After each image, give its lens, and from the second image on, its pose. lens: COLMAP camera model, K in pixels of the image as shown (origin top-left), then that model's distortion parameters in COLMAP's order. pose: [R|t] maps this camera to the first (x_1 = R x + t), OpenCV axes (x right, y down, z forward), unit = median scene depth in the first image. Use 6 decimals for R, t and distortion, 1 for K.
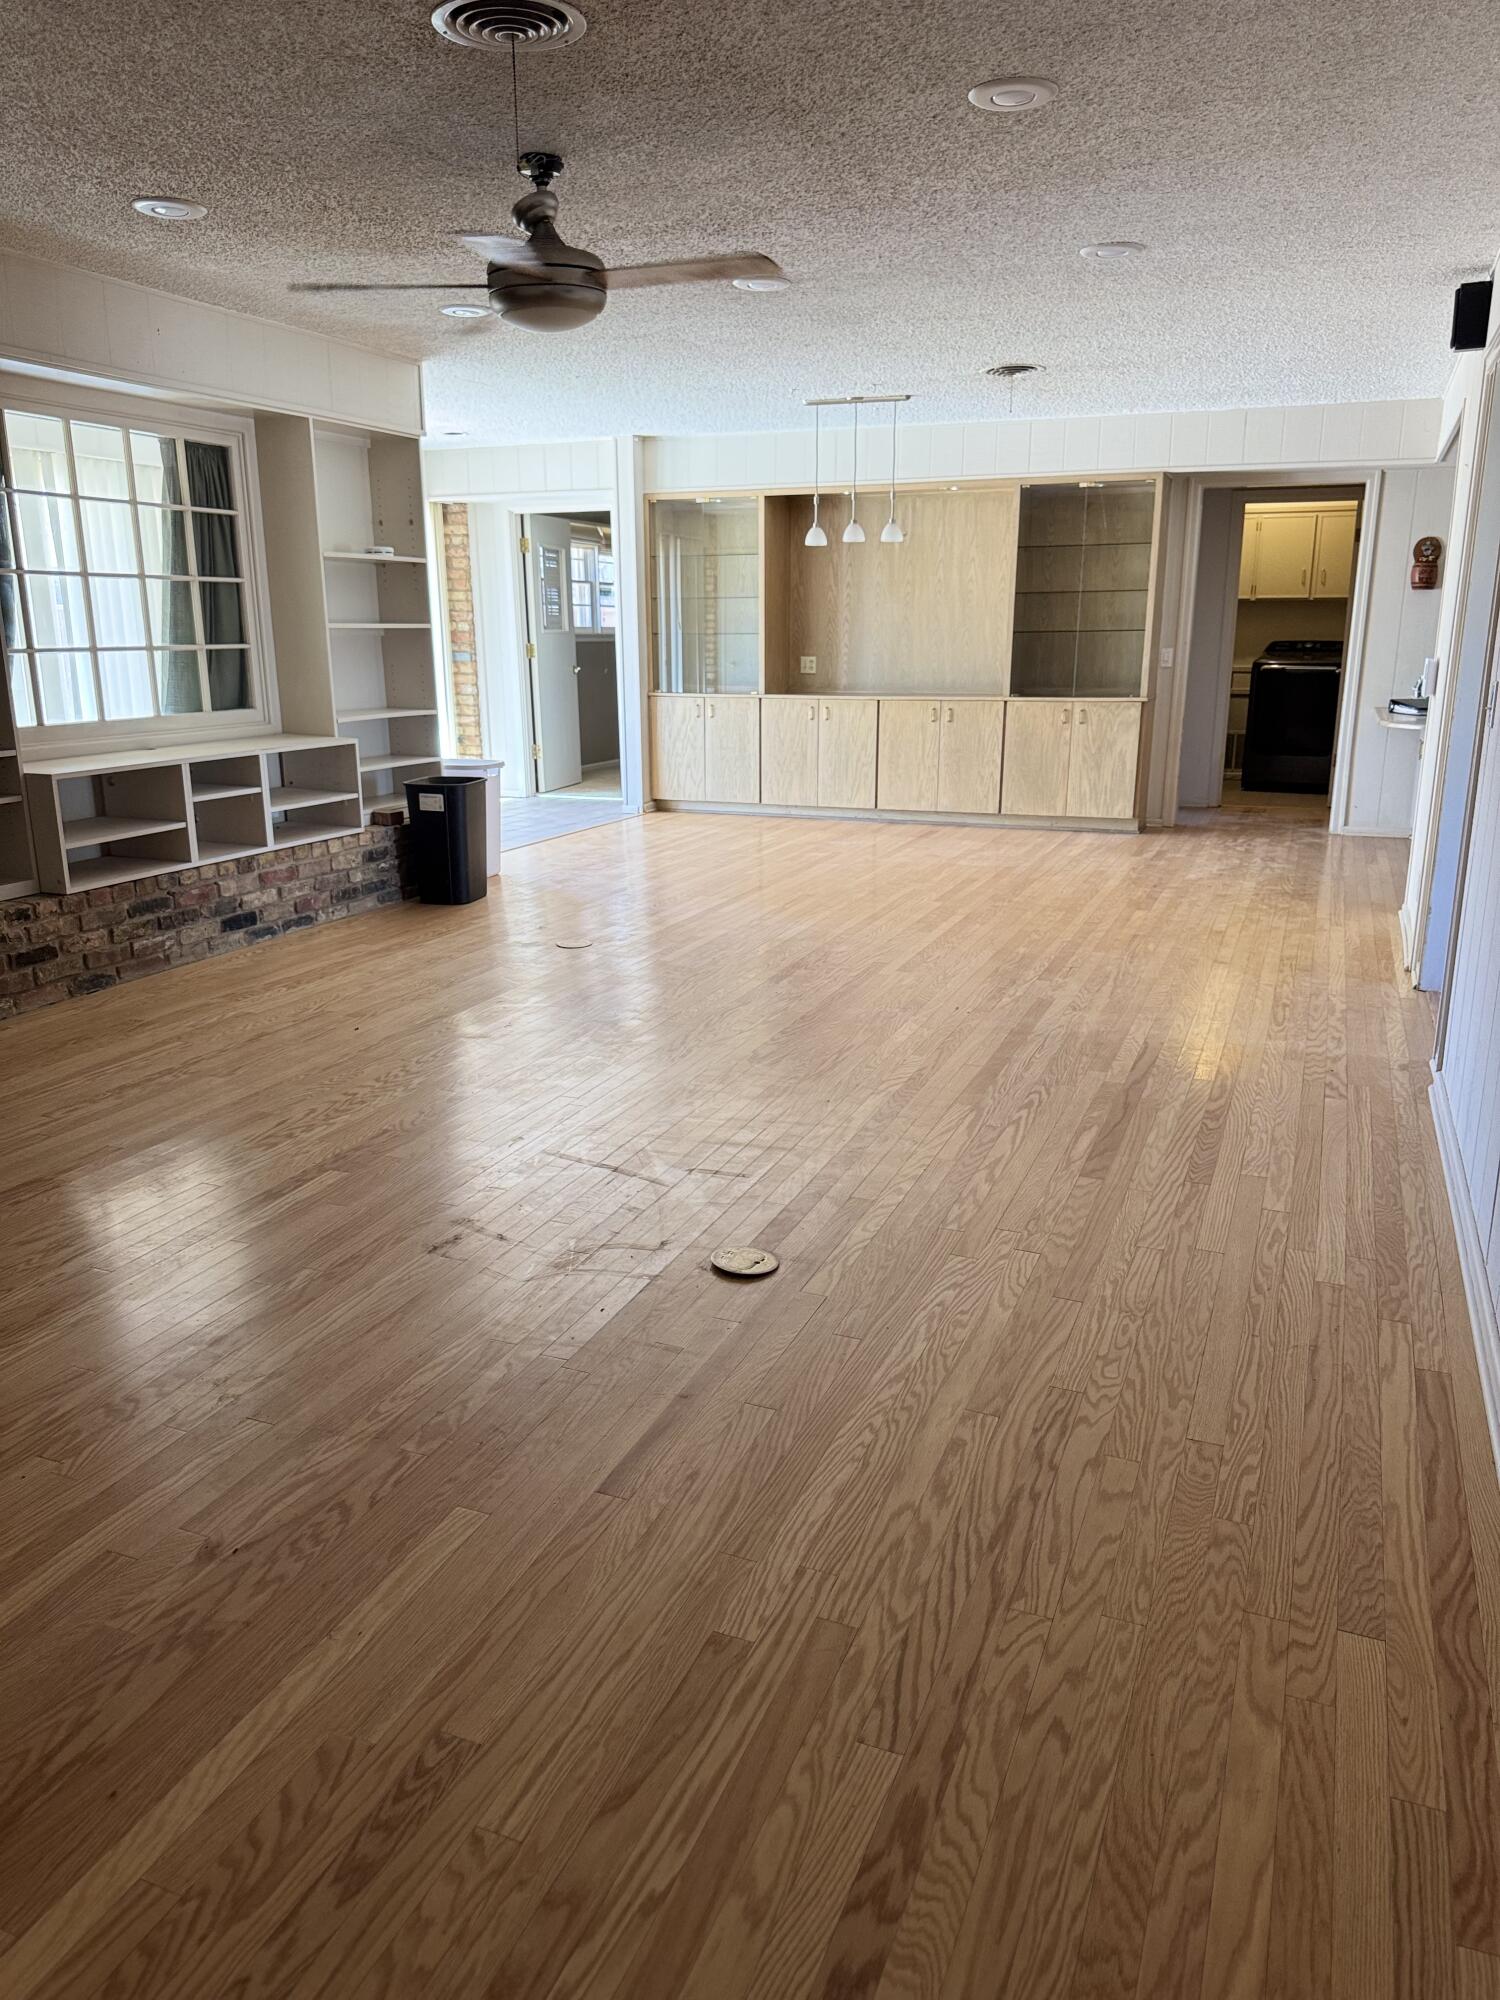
lens RADIAL K [[1306.4, 0, 750.0], [0, 1306.4, 1000.0], [0, 0, 1]] dist [-0.040412, -0.000449]
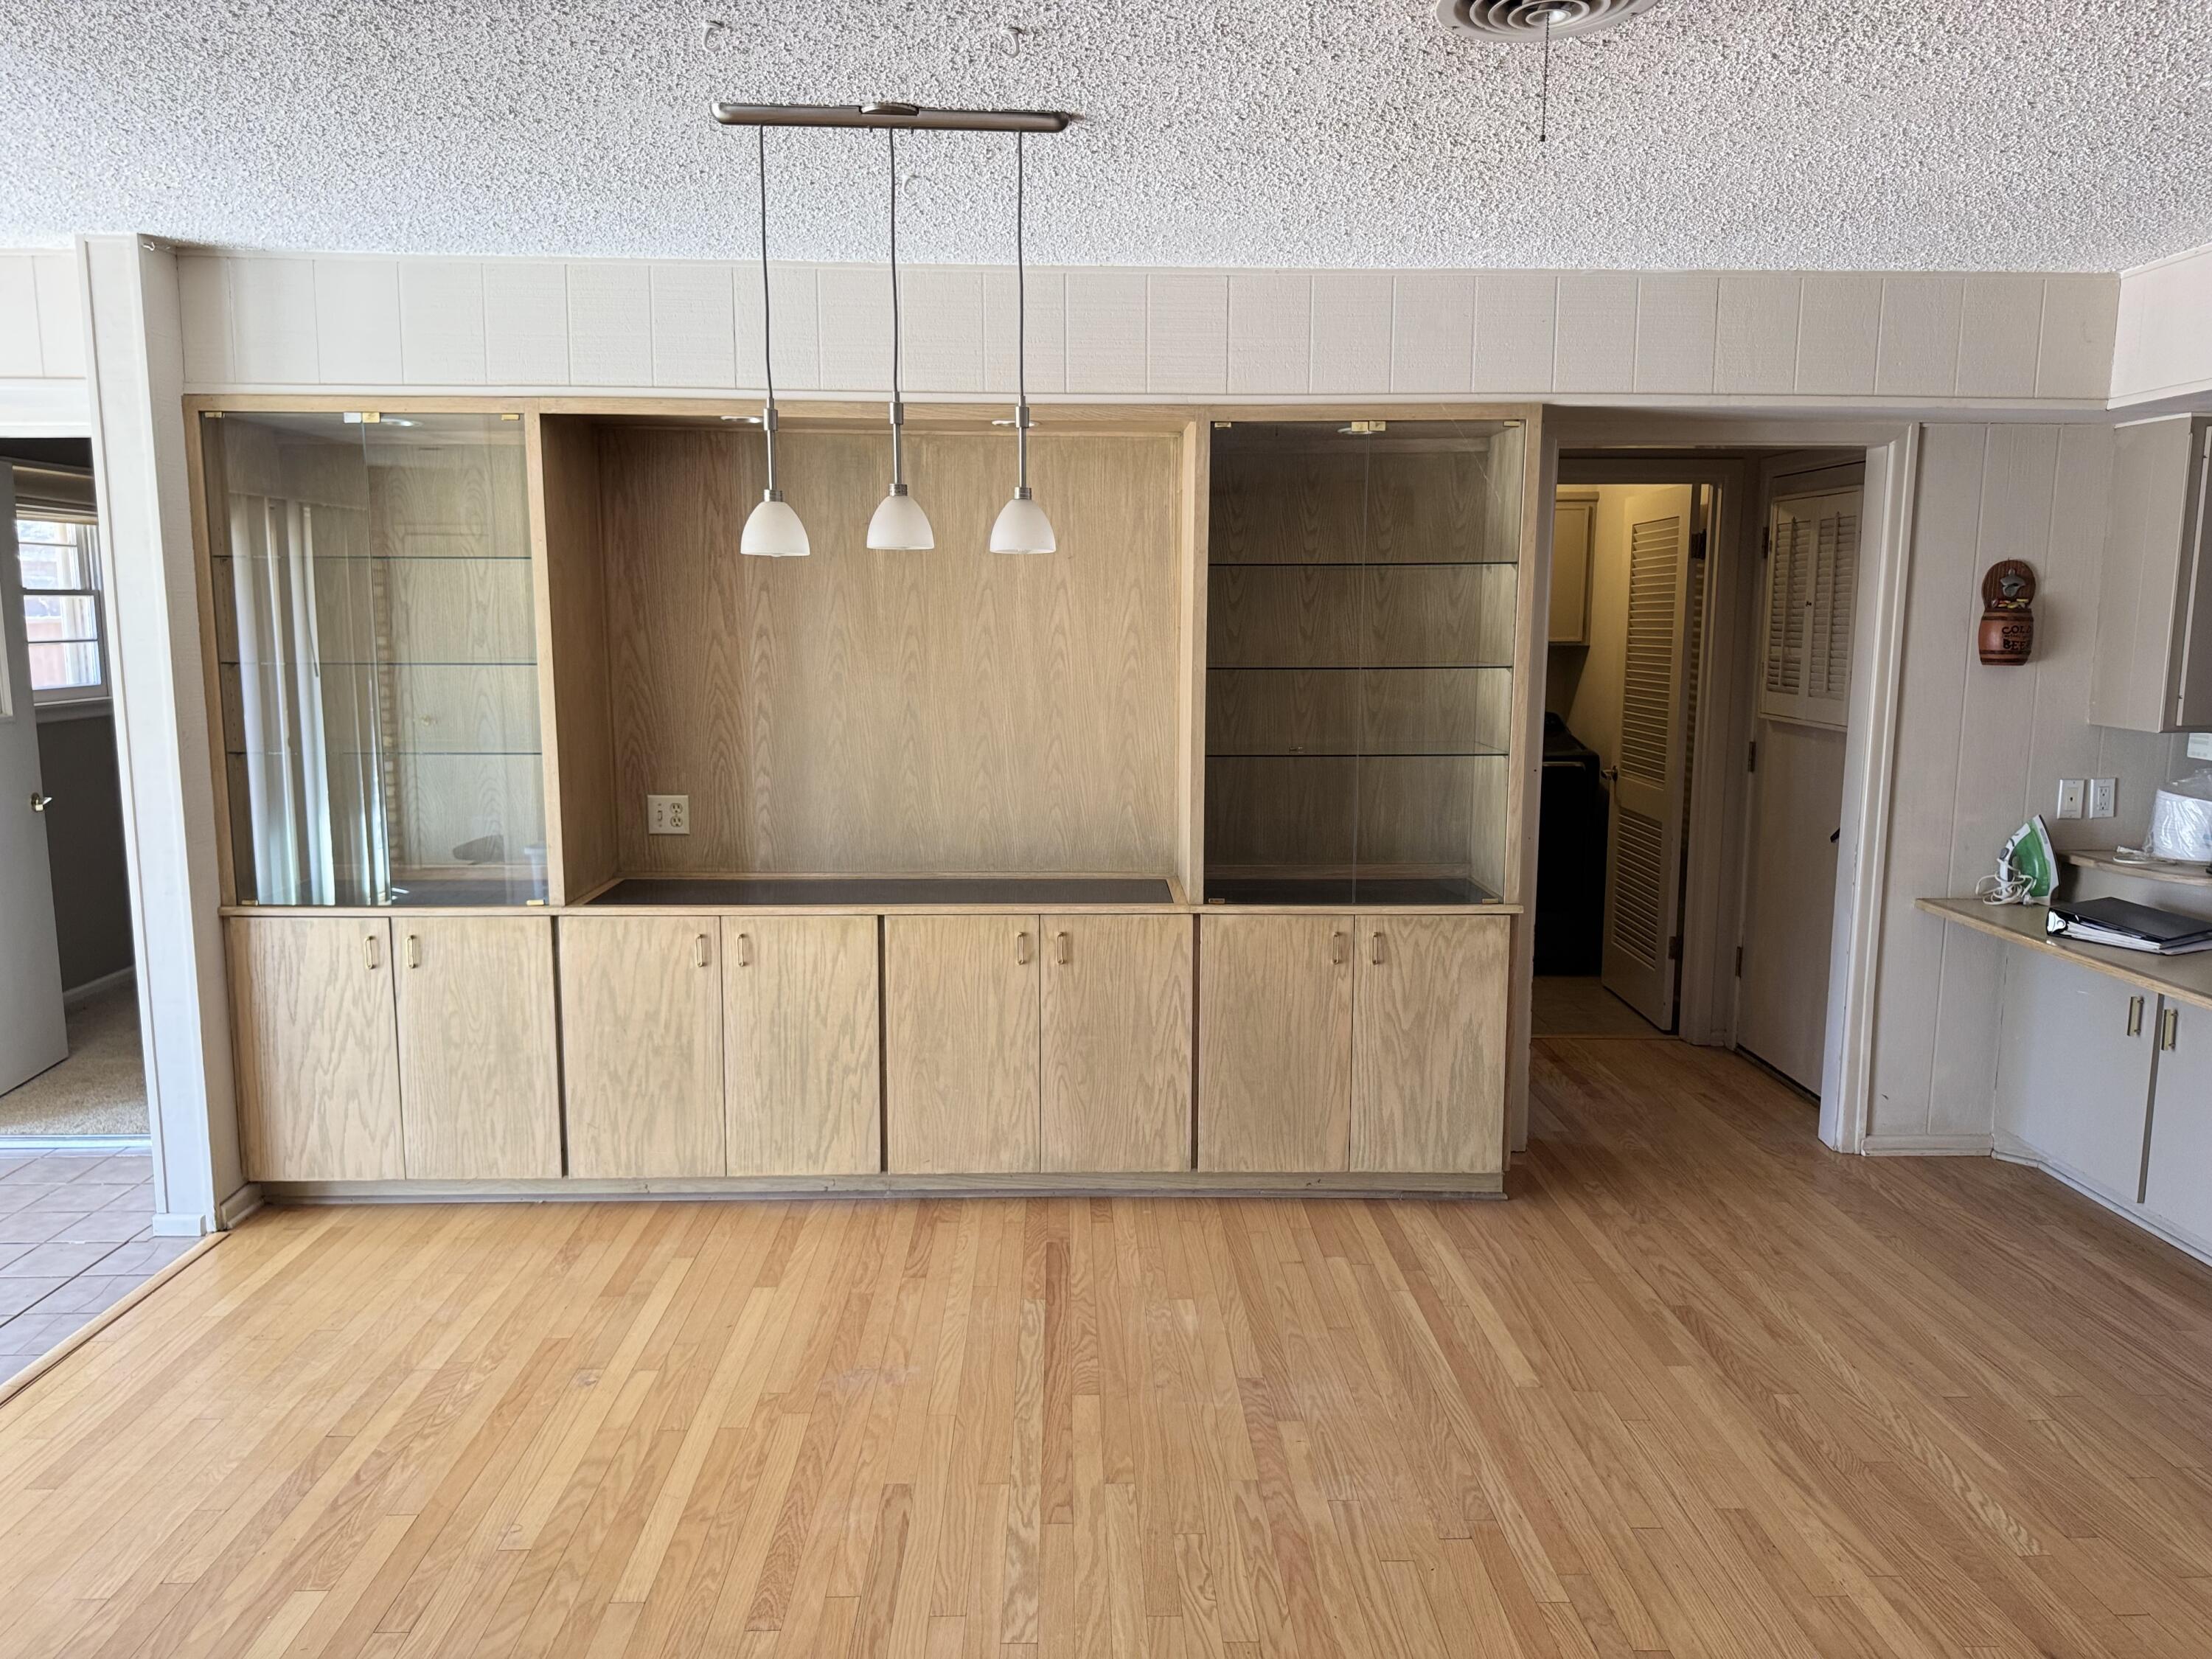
lens RADIAL K [[1430.6, 0, 1106.0], [0, 1430.6, 829.5], [0, 0, 1]] dist [0.055734, -0.001102]
pose [[0.907849, -0.050619, 0.416231, -0.023805], [0.103907, 0.988882, -0.106372, -0.206920], [-0.406219, 0.139818, 0.903015, 0.573150]]
